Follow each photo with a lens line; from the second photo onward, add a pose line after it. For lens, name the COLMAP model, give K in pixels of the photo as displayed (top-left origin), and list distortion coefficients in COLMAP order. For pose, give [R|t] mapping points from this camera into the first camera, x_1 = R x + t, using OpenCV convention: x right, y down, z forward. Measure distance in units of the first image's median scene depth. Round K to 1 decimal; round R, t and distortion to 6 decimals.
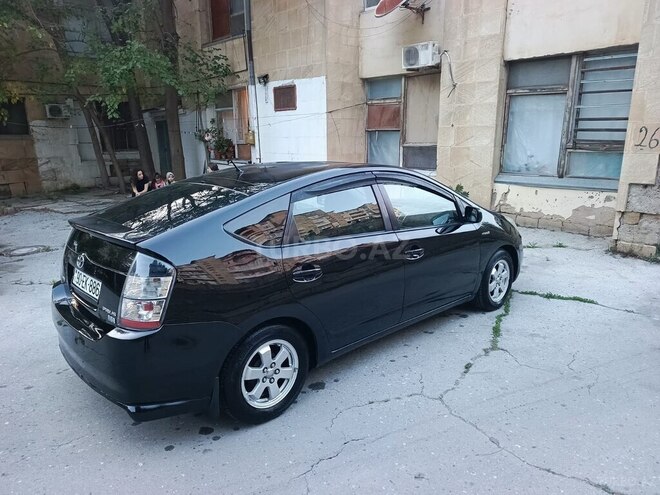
lens RADIAL K [[467.9, 0, 328.7], [0, 467.9, 249.1], [0, 0, 1]] dist [0.030650, -0.022062]
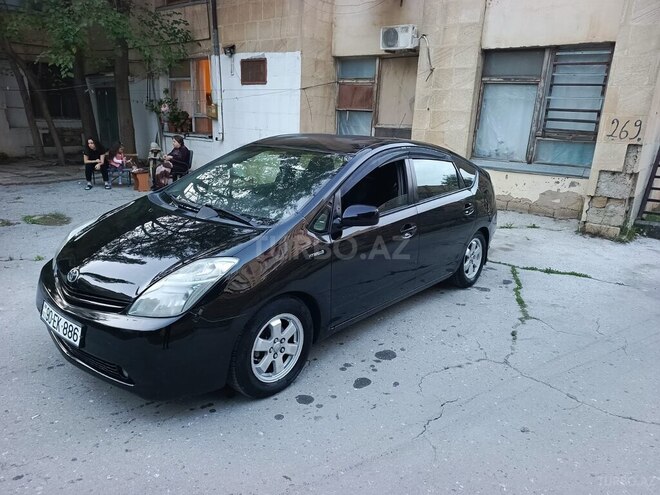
lens RADIAL K [[470.7, 0, 328.6], [0, 470.7, 248.9], [0, 0, 1]] dist [0.020154, -0.013528]
pose [[0.987358, 0.006198, 0.158384, -0.125562], [-0.012116, 0.999263, 0.036421, 0.008960], [-0.158042, -0.037879, 0.986706, 0.002820]]
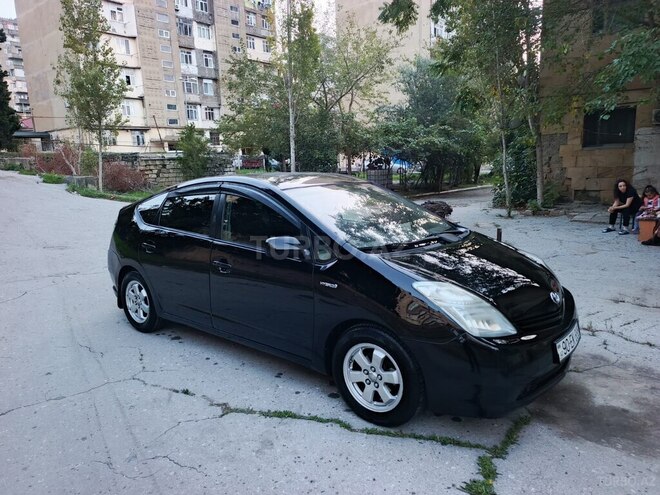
lens RADIAL K [[467.9, 0, 328.7], [0, 467.9, 249.1], [0, 0, 1]] dist [0.030650, -0.022062]
pose [[0.138528, 0.185866, -0.972761, 0.510106], [-0.199862, 0.967269, 0.156354, -0.098557], [0.969982, 0.172758, 0.171142, 0.453768]]
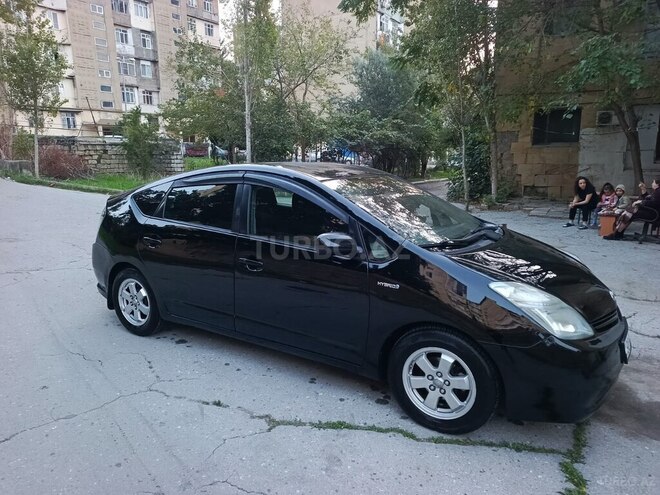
lens RADIAL K [[467.9, 0, 328.7], [0, 467.9, 249.1], [0, 0, 1]] dist [0.030650, -0.022062]
pose [[0.262212, 0.203784, -0.943248, 0.465437], [-0.221642, 0.964036, 0.146661, -0.080456], [0.939212, 0.170607, 0.297949, 0.377450]]
